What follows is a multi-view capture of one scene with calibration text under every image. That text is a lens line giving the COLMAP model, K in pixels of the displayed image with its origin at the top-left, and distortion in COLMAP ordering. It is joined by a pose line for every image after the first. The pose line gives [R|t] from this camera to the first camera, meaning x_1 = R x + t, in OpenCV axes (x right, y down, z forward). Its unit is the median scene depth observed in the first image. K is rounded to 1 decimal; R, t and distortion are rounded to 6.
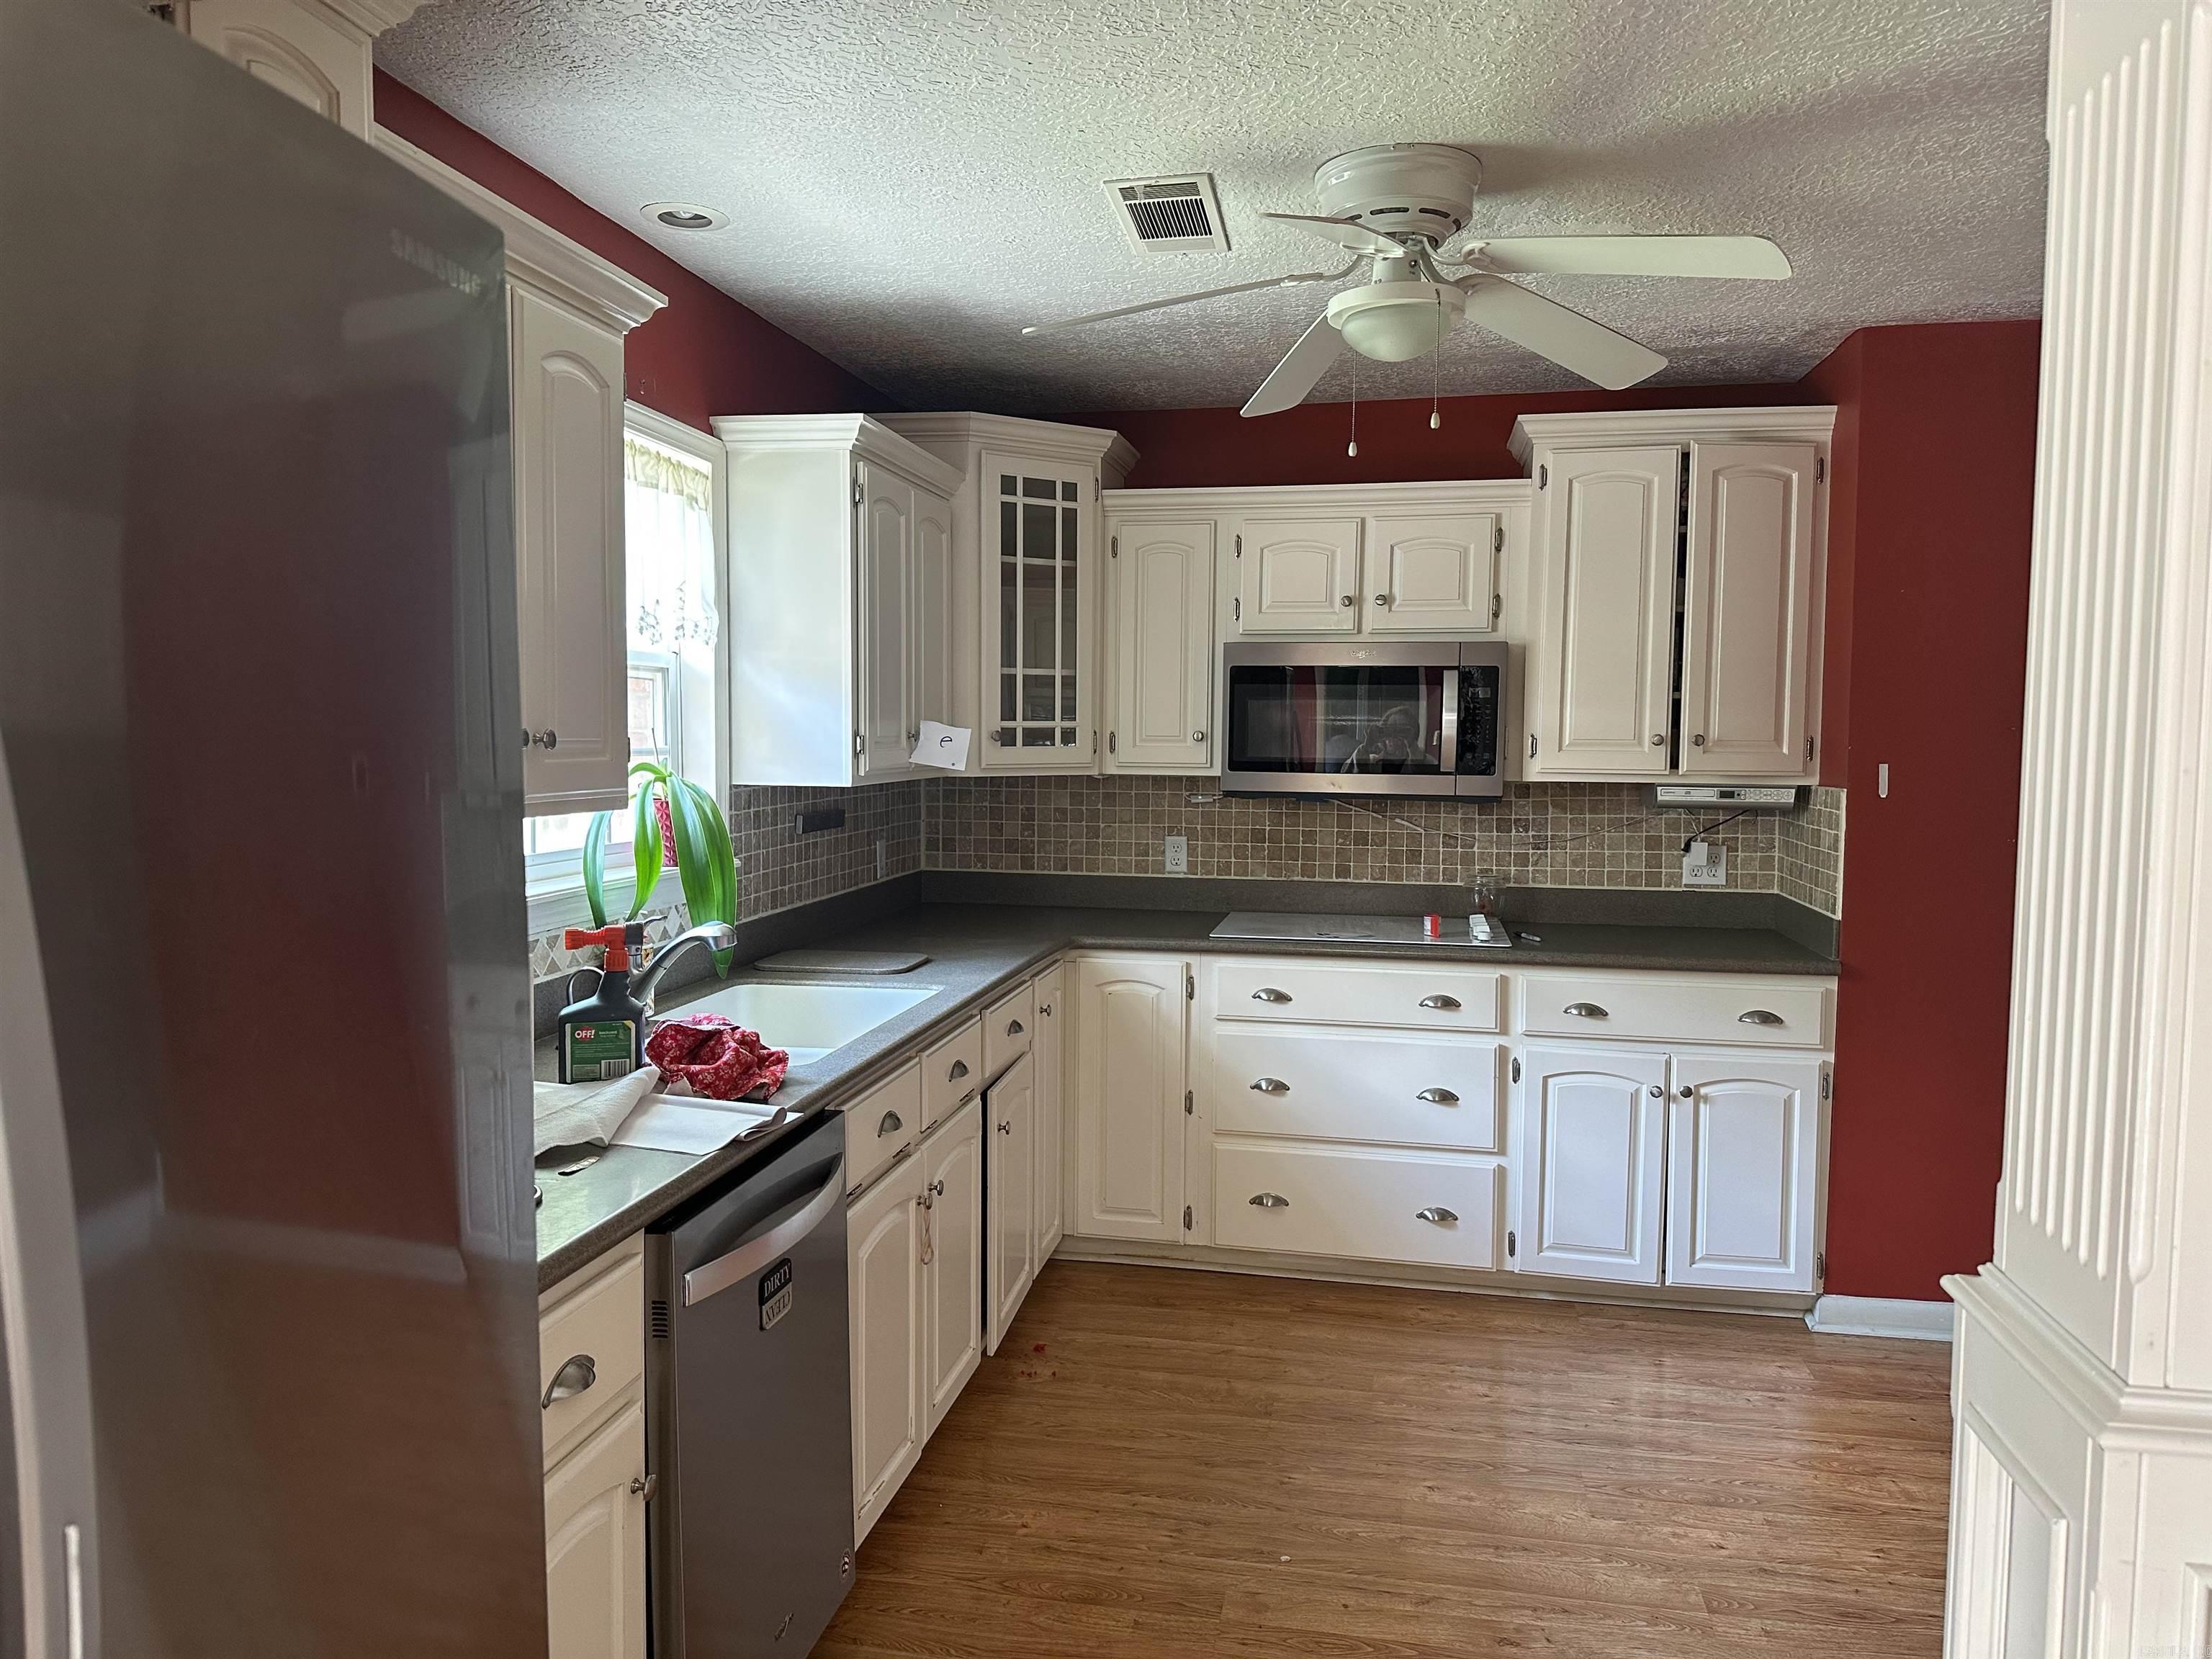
lens RADIAL K [[1544.0, 0, 1084.1], [0, 1544.0, 821.4], [0, 0, 1]] dist [0.083567, -0.130459]
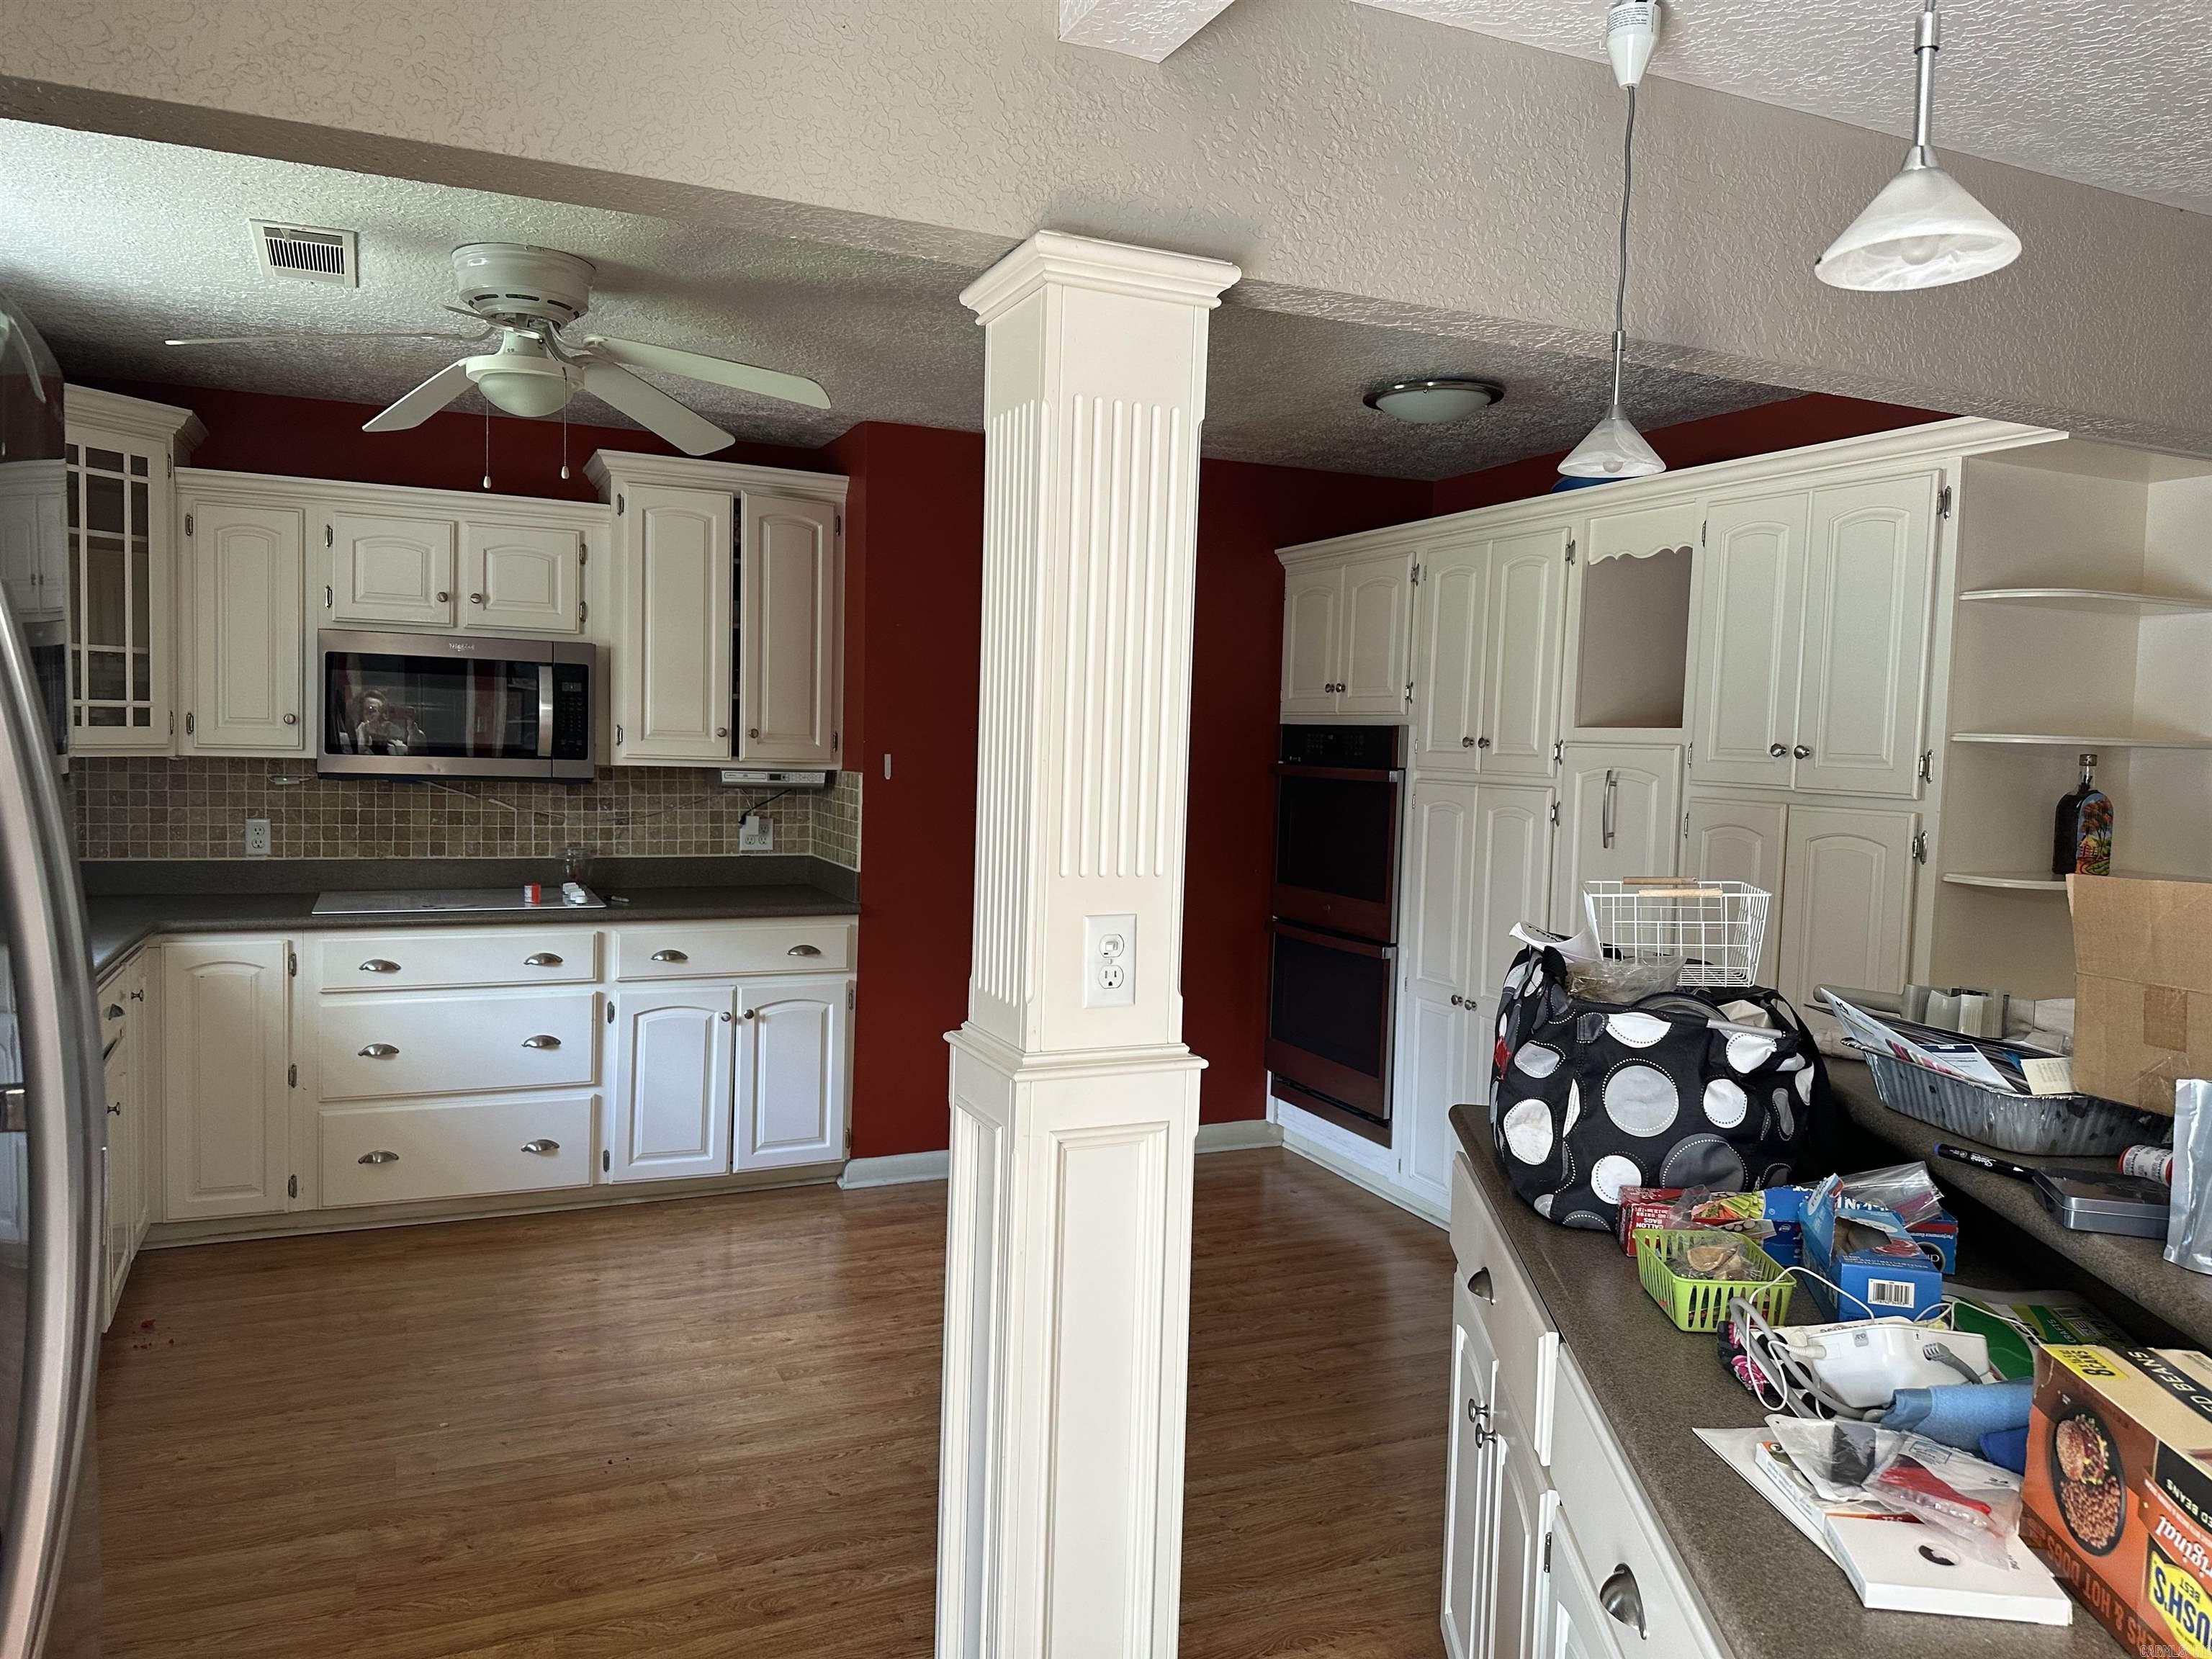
lens RADIAL K [[1551.7, 0, 1114.4], [0, 1551.7, 827.2], [0, 0, 1]] dist [0.068753, -0.094944]
pose [[0.809676, -0.019259, 0.586561, -0.102245], [0.011675, 0.999792, 0.016711, 0.005434], [-0.586761, -0.006682, 0.809732, -0.174115]]
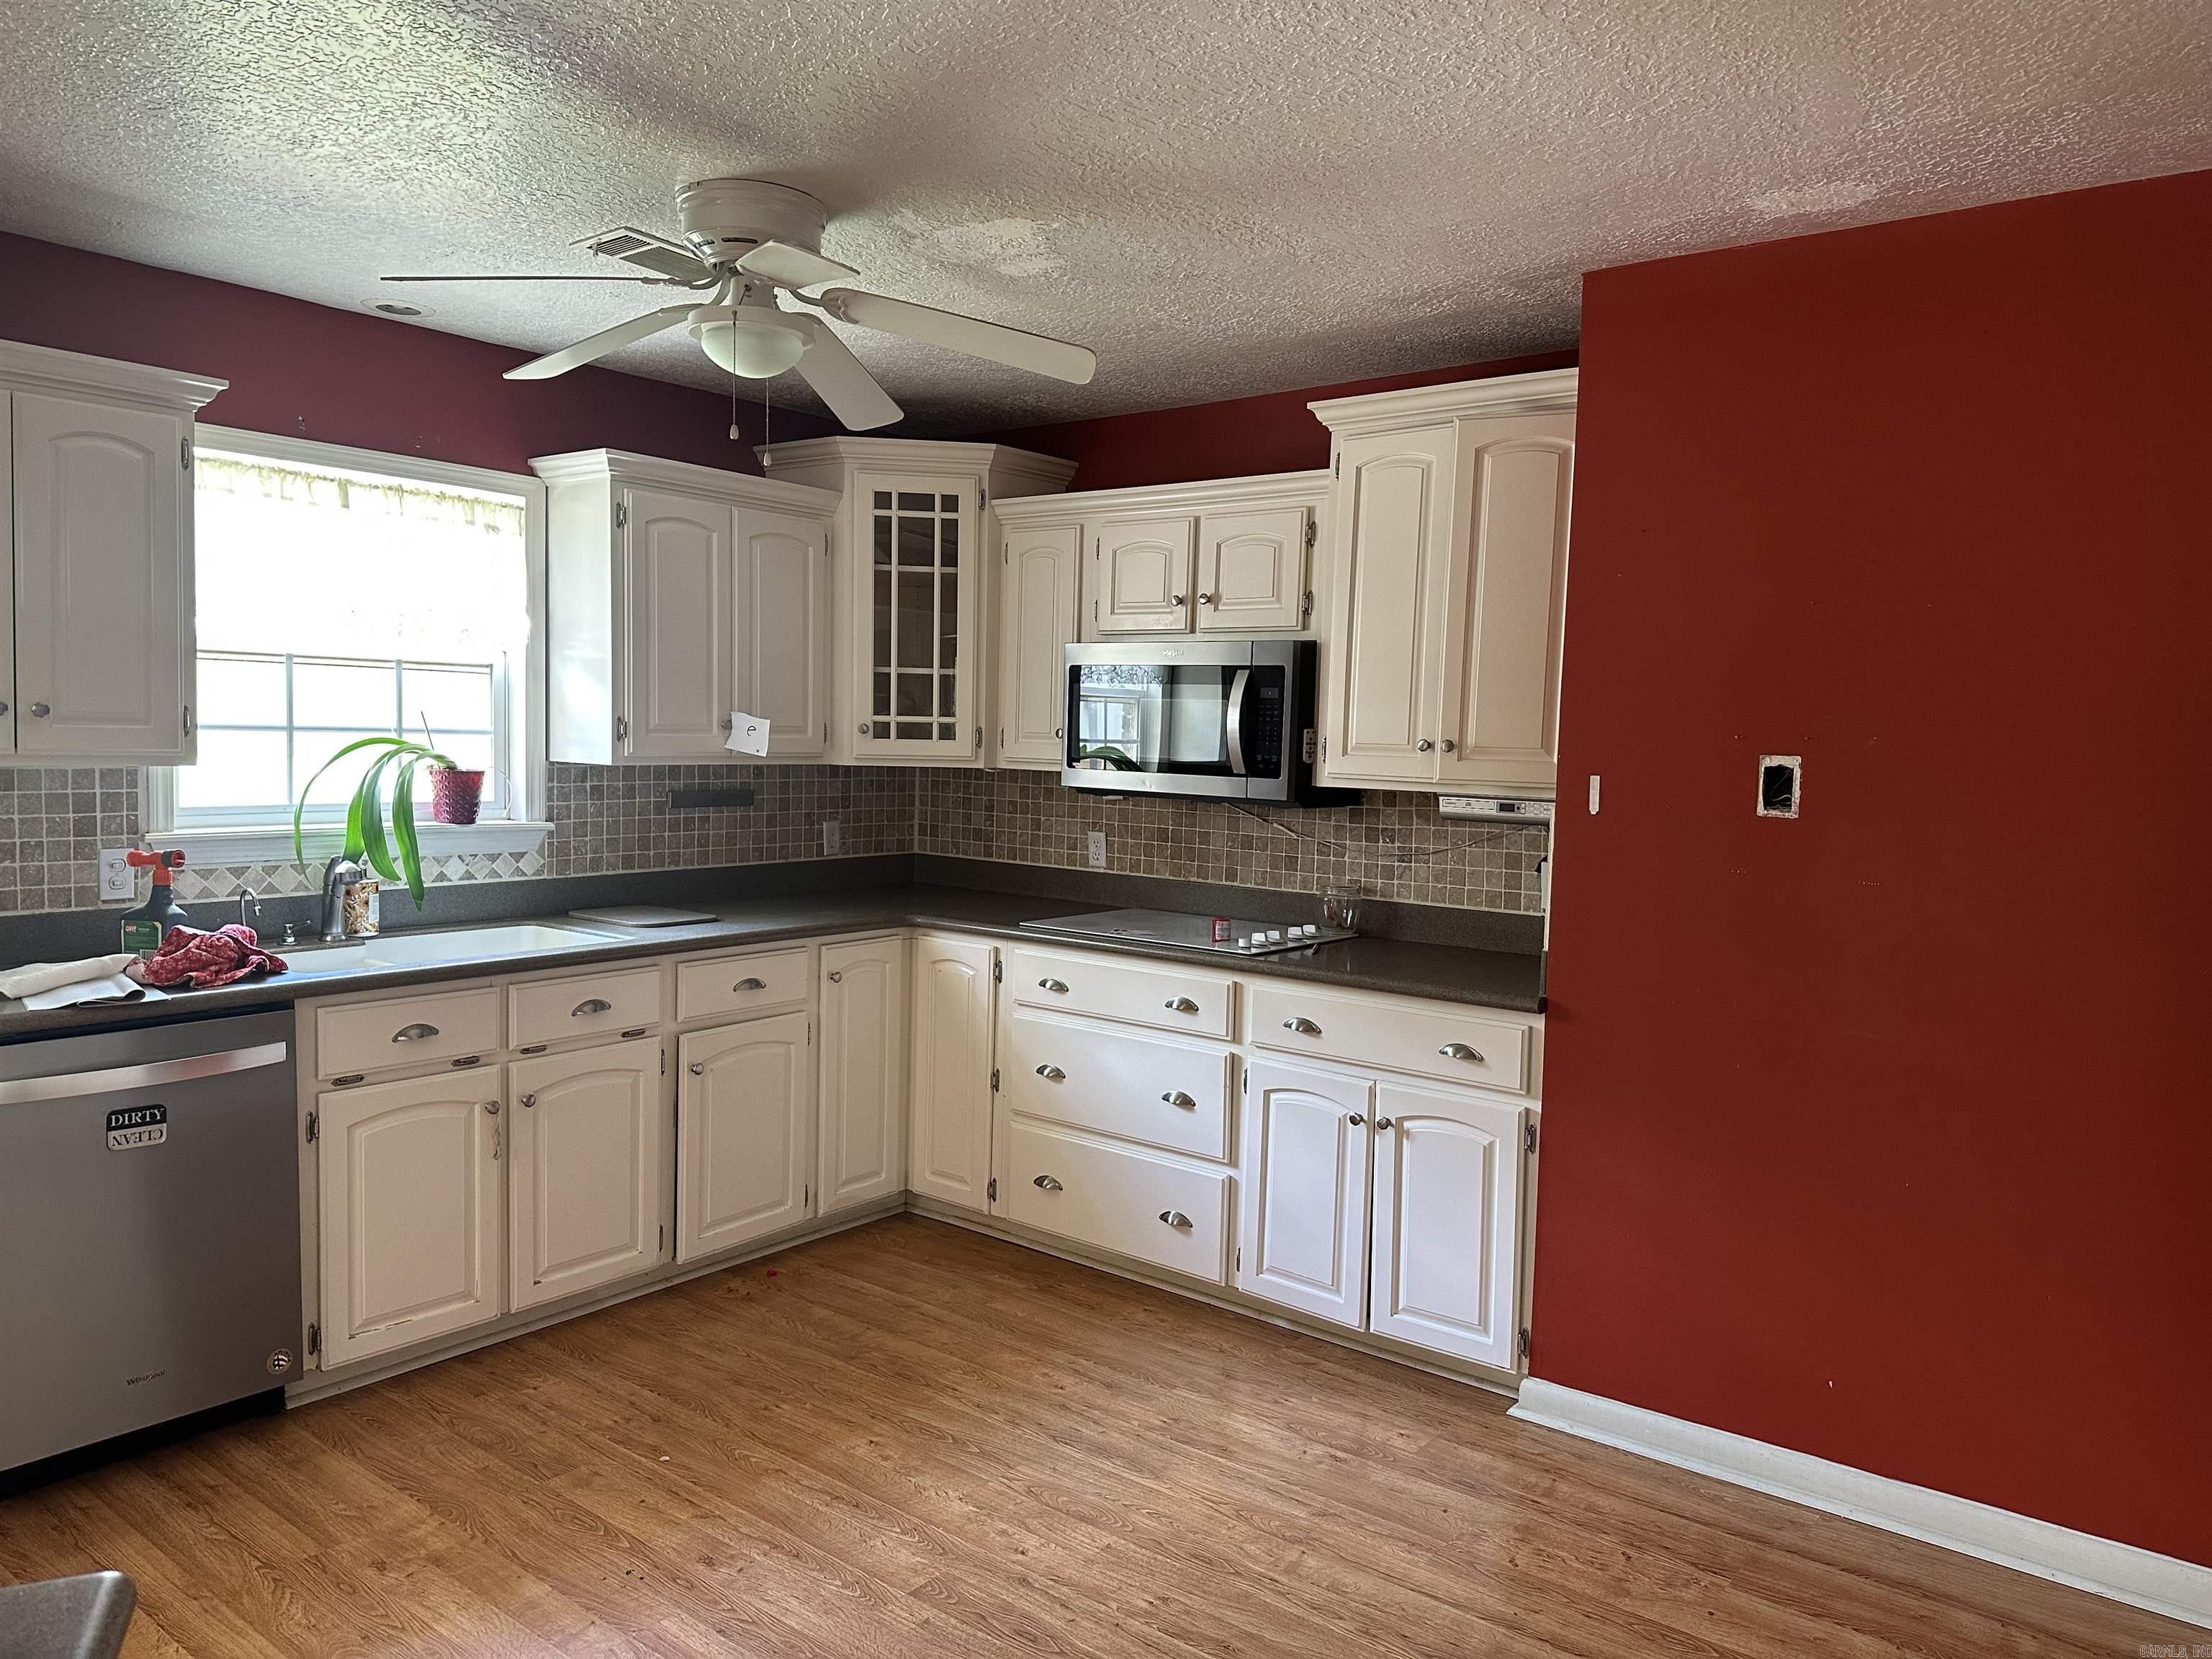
lens RADIAL K [[1549.9, 0, 1106.0], [0, 1549.9, 829.5], [0, 0, 1]] dist [0.135830, -0.213698]
pose [[0.888723, 0.046050, -0.456126, 0.628200], [-0.047234, 0.998845, 0.008810, -0.001584], [0.456005, 0.013715, 0.889872, 0.092171]]
